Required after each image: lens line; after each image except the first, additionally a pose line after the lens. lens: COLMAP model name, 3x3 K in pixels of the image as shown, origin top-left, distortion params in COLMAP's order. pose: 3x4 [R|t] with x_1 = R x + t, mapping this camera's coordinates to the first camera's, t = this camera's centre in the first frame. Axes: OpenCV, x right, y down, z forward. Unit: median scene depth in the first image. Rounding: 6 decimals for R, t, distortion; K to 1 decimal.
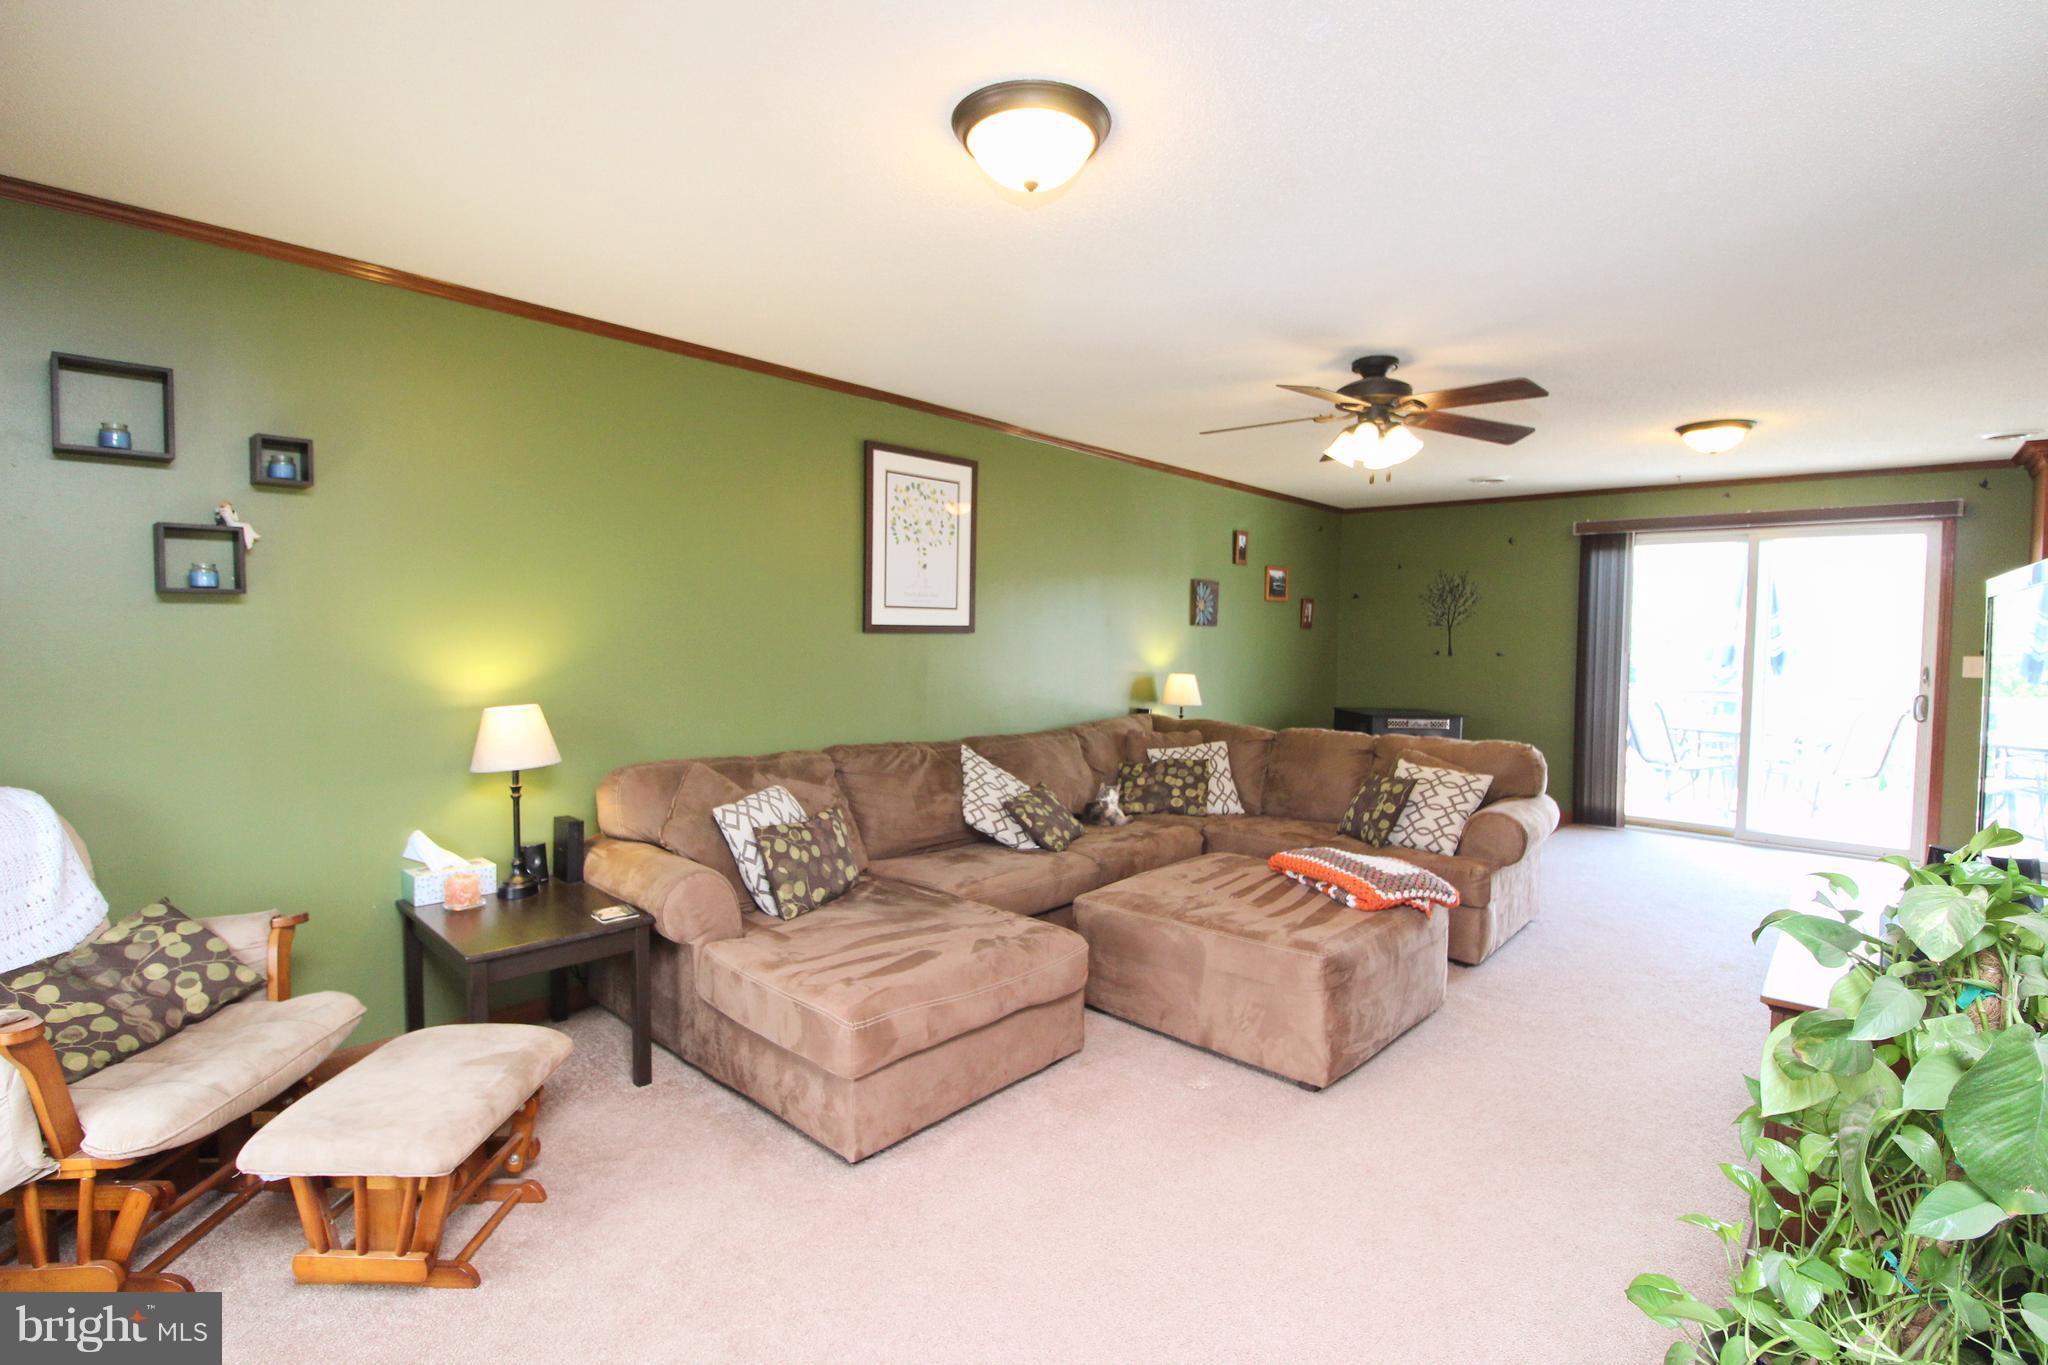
lens RADIAL K [[951.0, 0, 1016.7], [0, 951.0, 673.6], [0, 0, 1]] dist [-0.012096, -0.004280]
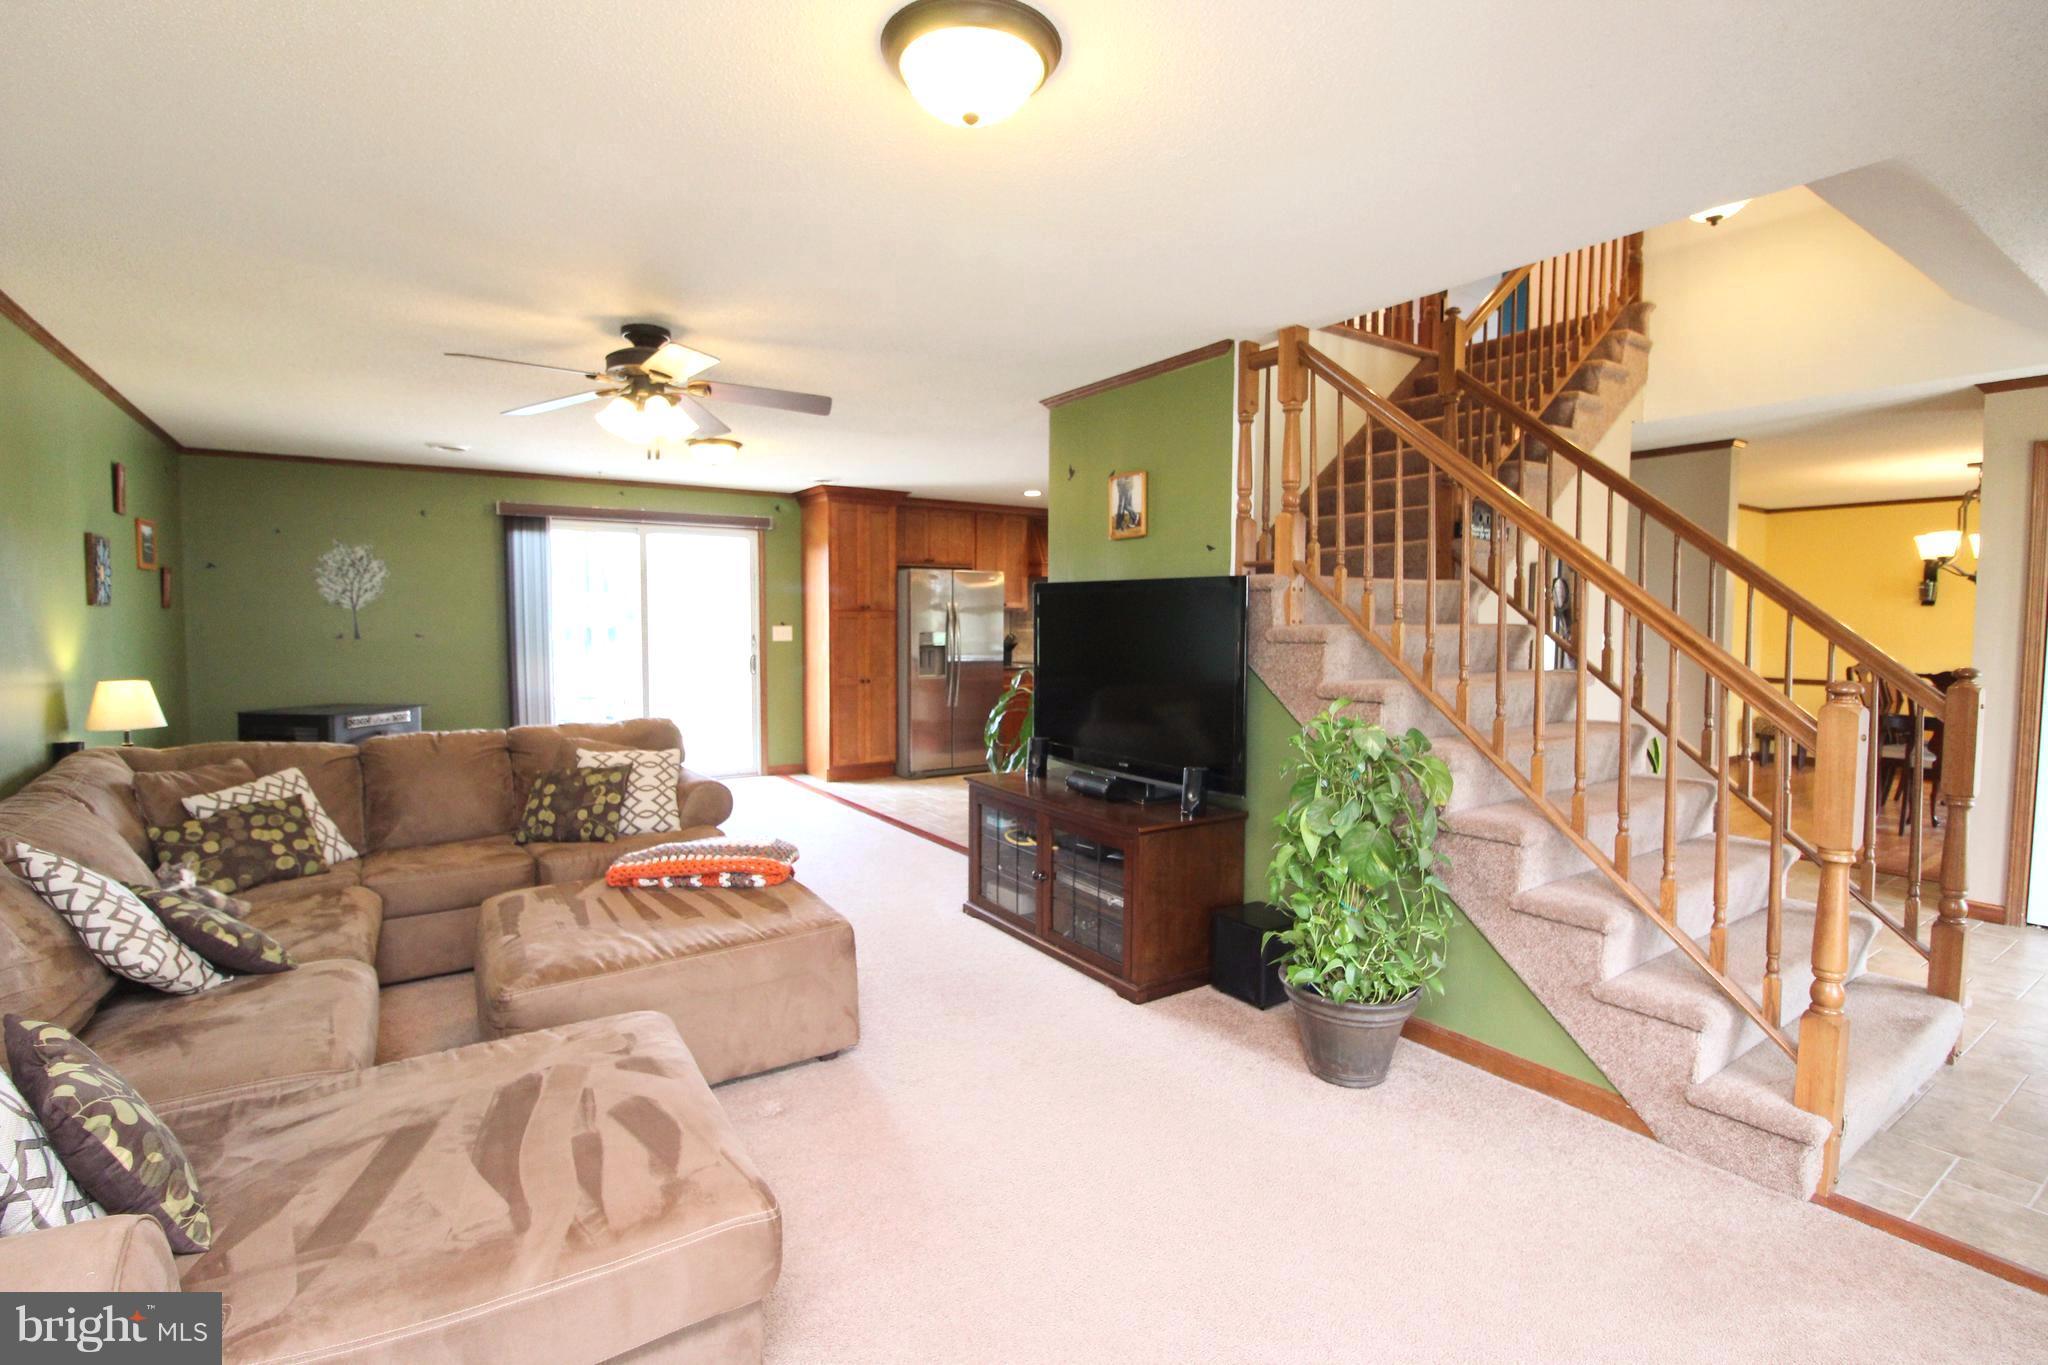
lens RADIAL K [[951.0, 0, 1025.0], [0, 951.0, 671.9], [0, 0, 1]] dist [-0.012096, -0.004280]
pose [[0.235942, -0.068139, 0.969375, -0.356395], [0.044383, 0.997253, 0.059296, -0.019551], [-0.970753, 0.029033, 0.238318, 0.309629]]
